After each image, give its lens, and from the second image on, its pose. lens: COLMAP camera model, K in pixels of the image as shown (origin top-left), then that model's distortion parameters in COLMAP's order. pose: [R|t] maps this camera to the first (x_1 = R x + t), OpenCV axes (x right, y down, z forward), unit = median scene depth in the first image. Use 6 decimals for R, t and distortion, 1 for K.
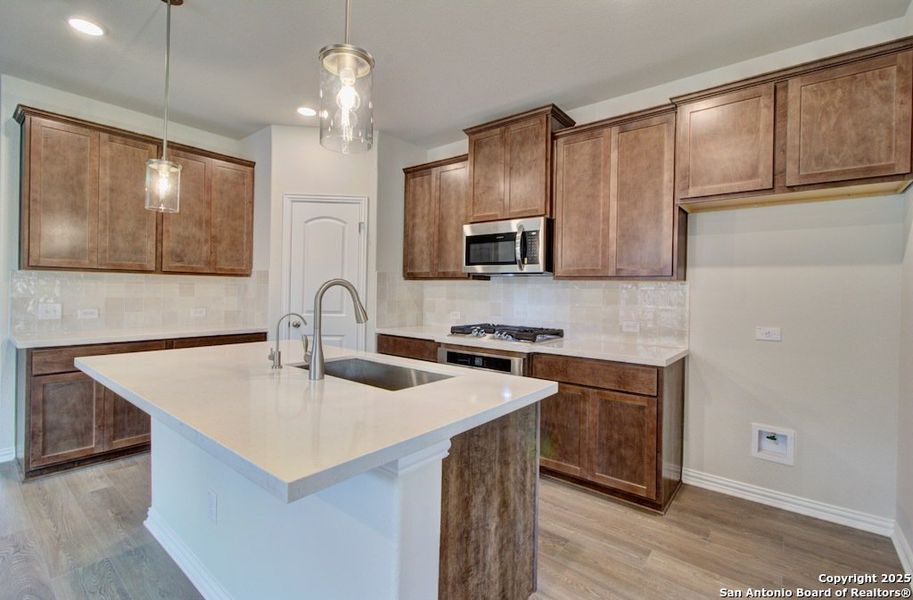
lens RADIAL K [[404.1, 0, 454.8], [0, 404.1, 295.1], [0, 0, 1]] dist [-0.017444, 0.000314]
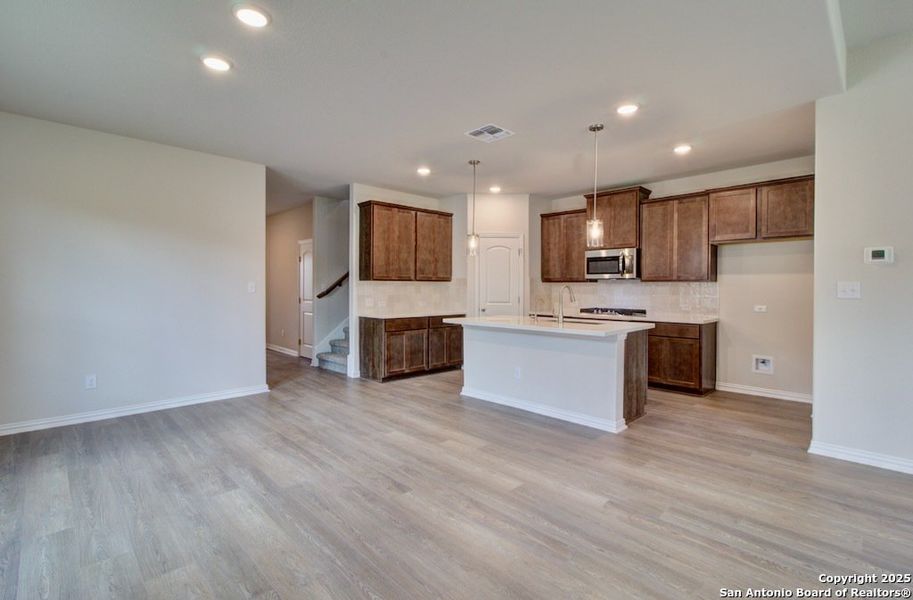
lens RADIAL K [[418.4, 0, 460.4], [0, 418.4, 292.1], [0, 0, 1]] dist [0.001008, 0.000074]
pose [[0.995026, -0.011325, -0.098974, -0.384914], [0.011161, 0.999935, -0.002213, 0.003154], [0.098993, 0.001097, 0.995088, -0.968723]]
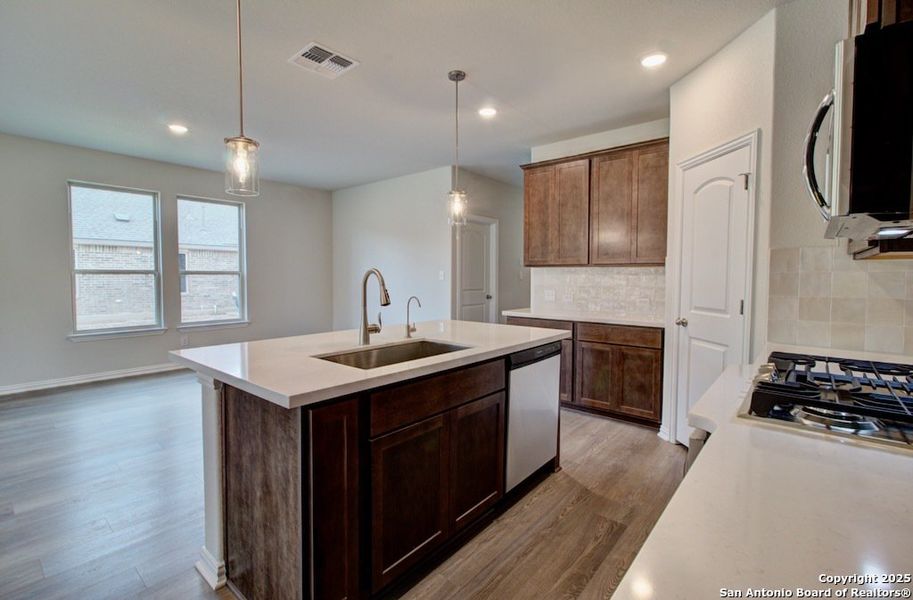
lens RADIAL K [[418.4, 0, 460.4], [0, 418.4, 292.1], [0, 0, 1]] dist [0.001008, 0.000074]
pose [[-0.016695, 0.024533, -0.999560, 0.556069], [-0.013224, 0.999606, 0.024755, -0.003718], [0.999773, 0.013631, -0.016364, 0.707824]]
